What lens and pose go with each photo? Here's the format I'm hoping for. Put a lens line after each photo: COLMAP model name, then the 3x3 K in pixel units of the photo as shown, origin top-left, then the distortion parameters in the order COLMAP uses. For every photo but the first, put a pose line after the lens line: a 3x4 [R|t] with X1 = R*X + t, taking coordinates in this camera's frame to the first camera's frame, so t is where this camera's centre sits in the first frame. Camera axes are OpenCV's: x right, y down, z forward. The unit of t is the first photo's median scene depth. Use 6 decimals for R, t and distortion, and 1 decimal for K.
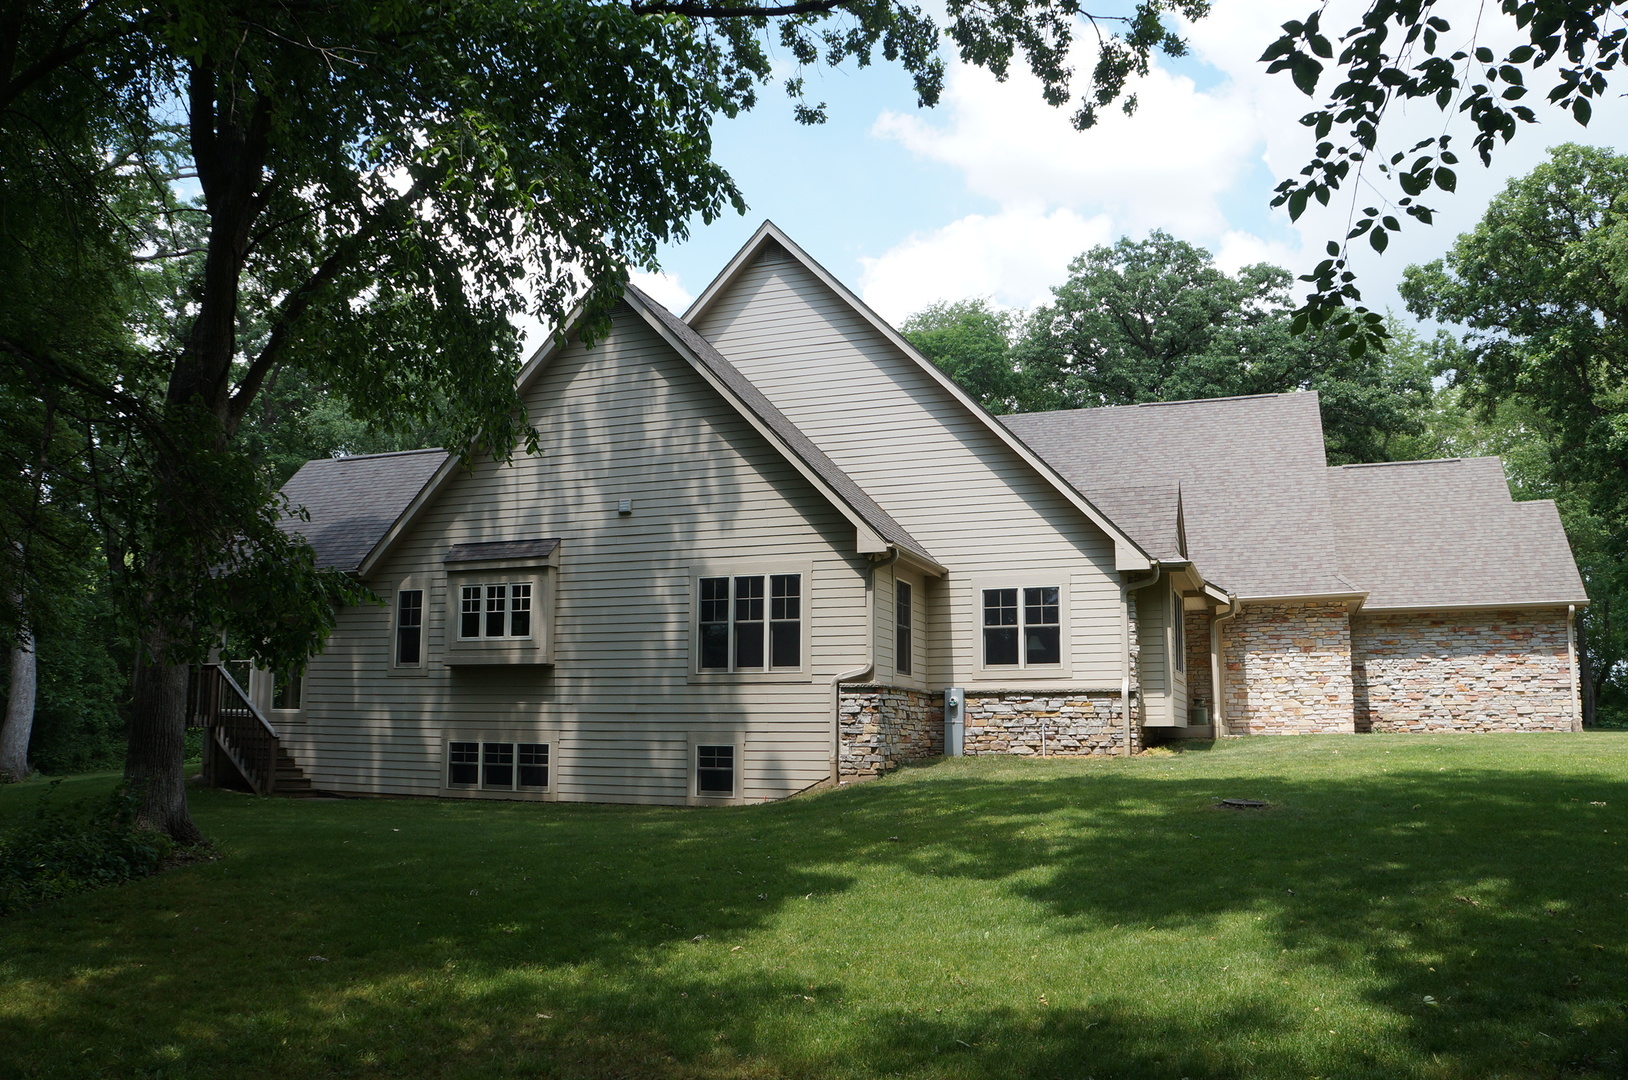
lens RADIAL K [[1255.7, 0, 814.0], [0, 1255.7, 540.0], [0, 0, 1]] dist [-0.179791, 0.114717]
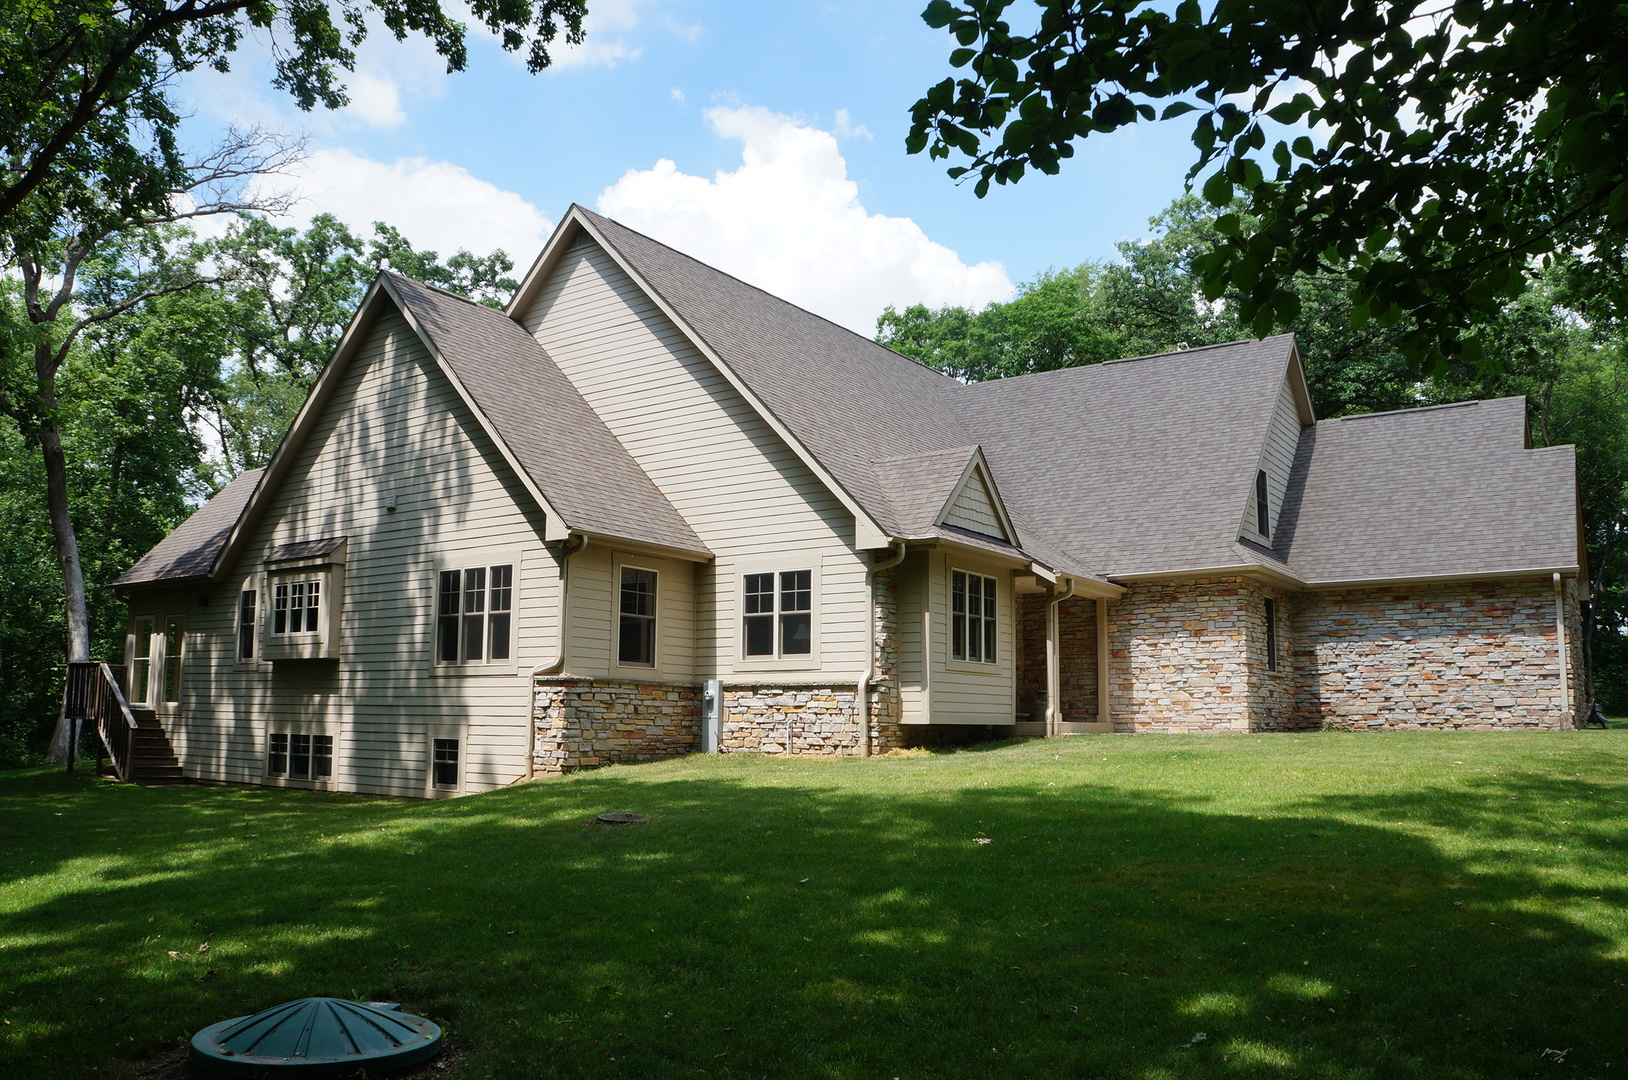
lens RADIAL K [[1255.7, 0, 814.0], [0, 1255.7, 540.0], [0, 0, 1]] dist [-0.179791, 0.114717]
pose [[0.970011, -0.035130, -0.240508, 0.416231], [0.037340, 0.999292, 0.004637, 0.011581], [0.240175, -0.013478, 0.970636, 0.108856]]
